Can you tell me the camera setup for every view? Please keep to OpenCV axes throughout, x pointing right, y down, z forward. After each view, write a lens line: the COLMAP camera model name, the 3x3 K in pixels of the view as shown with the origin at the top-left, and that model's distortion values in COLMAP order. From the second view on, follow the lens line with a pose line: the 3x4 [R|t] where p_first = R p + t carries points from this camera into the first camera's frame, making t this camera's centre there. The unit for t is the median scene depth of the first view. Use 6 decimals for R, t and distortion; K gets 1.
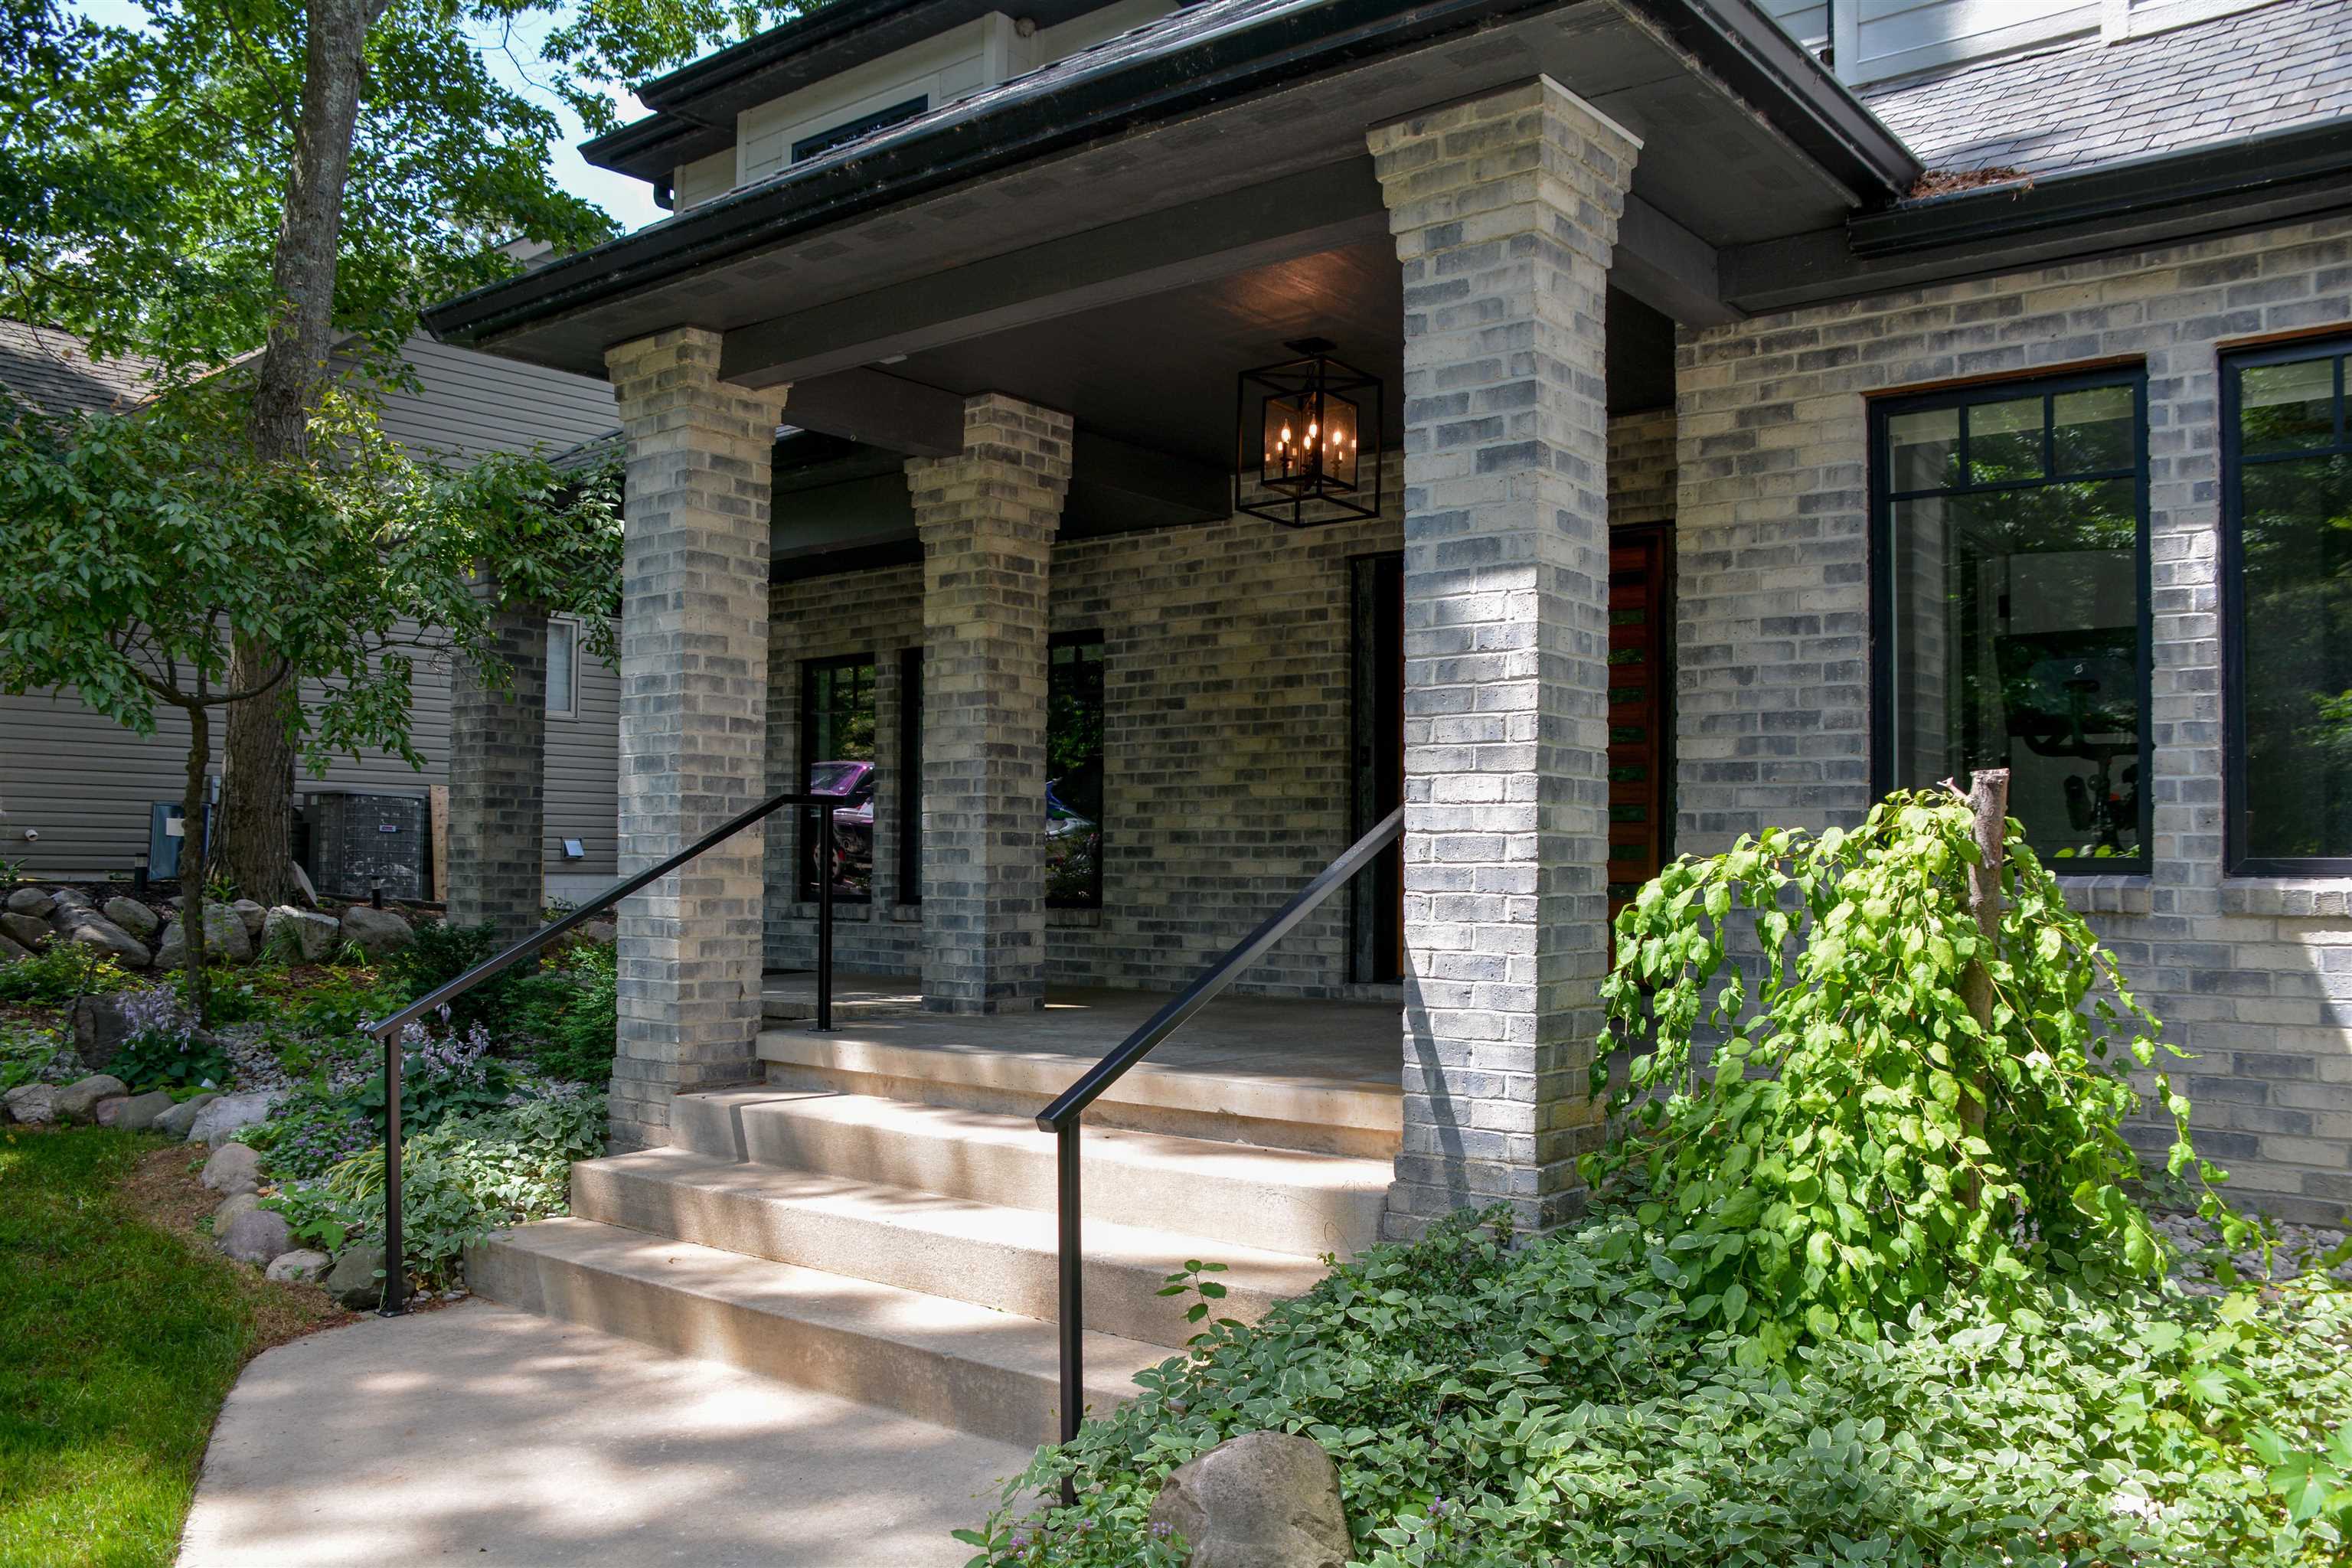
lens RADIAL K [[1874.2, 0, 1164.9], [0, 1874.2, 799.3], [0, 0, 1]] dist [-0.163574, 0.191303]
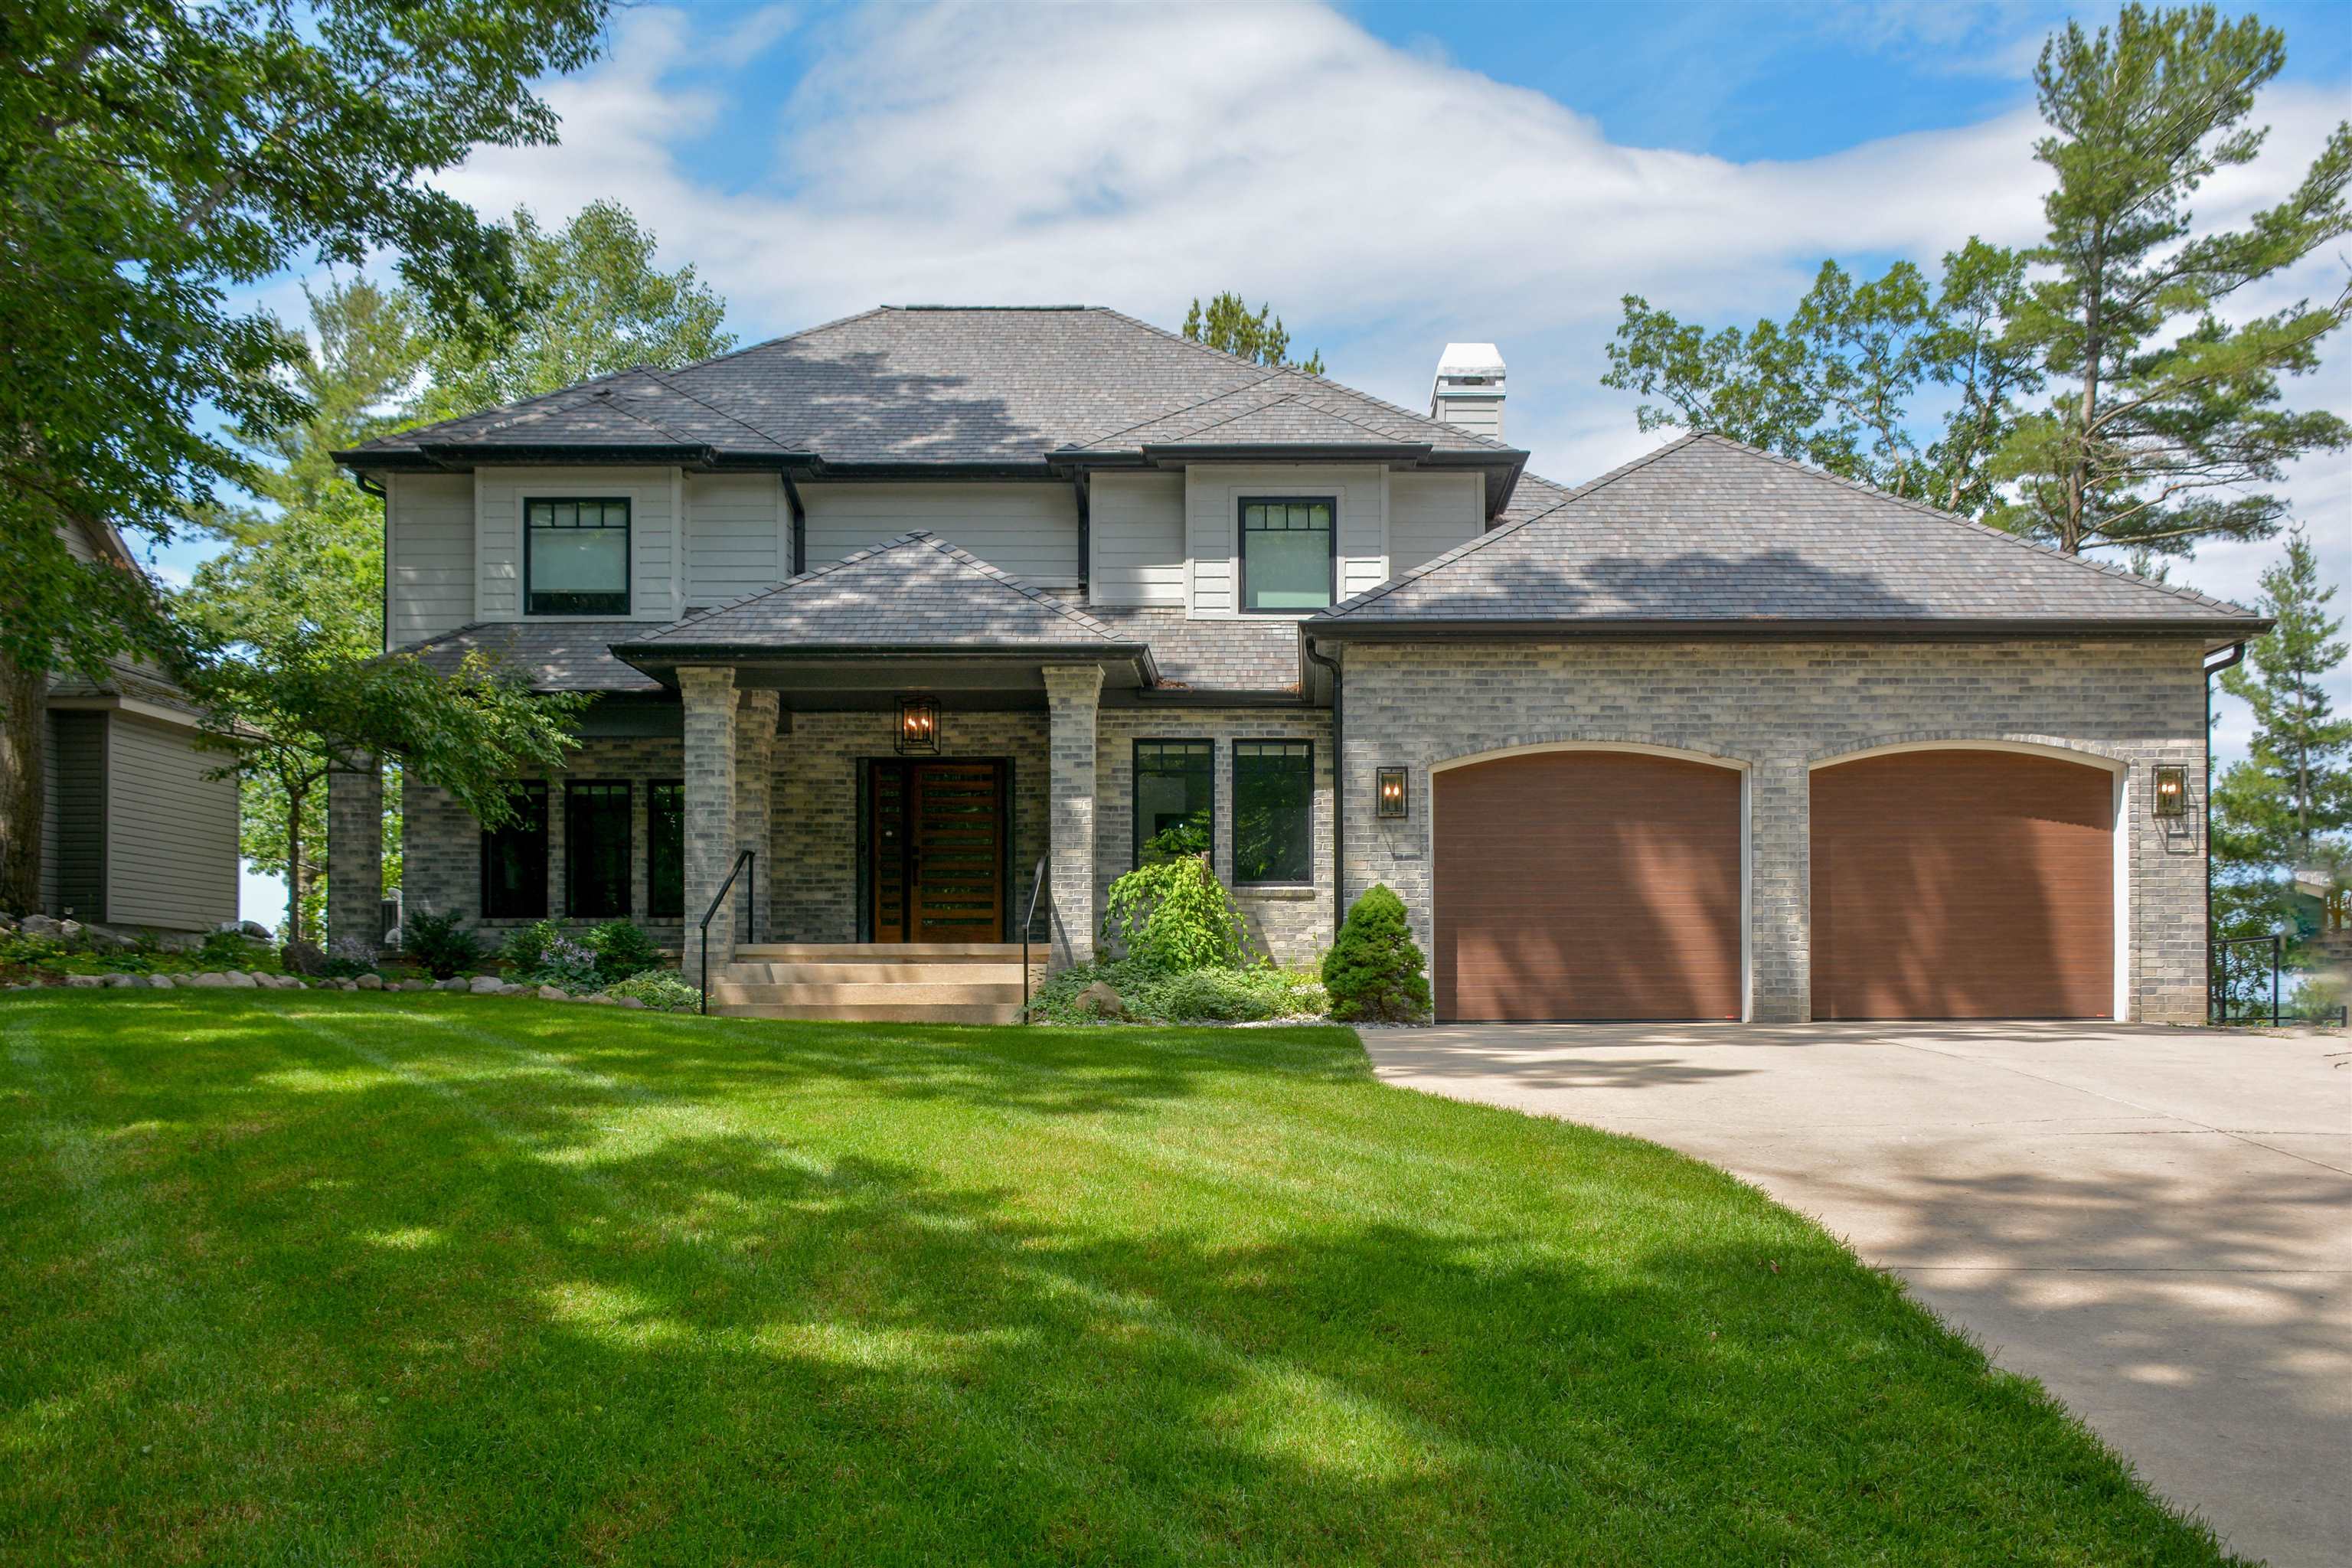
lens RADIAL K [[1747.6, 0, 1176.0], [0, 1747.6, 784.0], [0, 0, 1]] dist [-0.024241, -0.001143]
pose [[0.817012, 0.061291, 0.573354, -1.442676], [-0.019047, 0.996661, -0.079400, 0.111645], [-0.576306, 0.053950, 0.815451, -1.698626]]
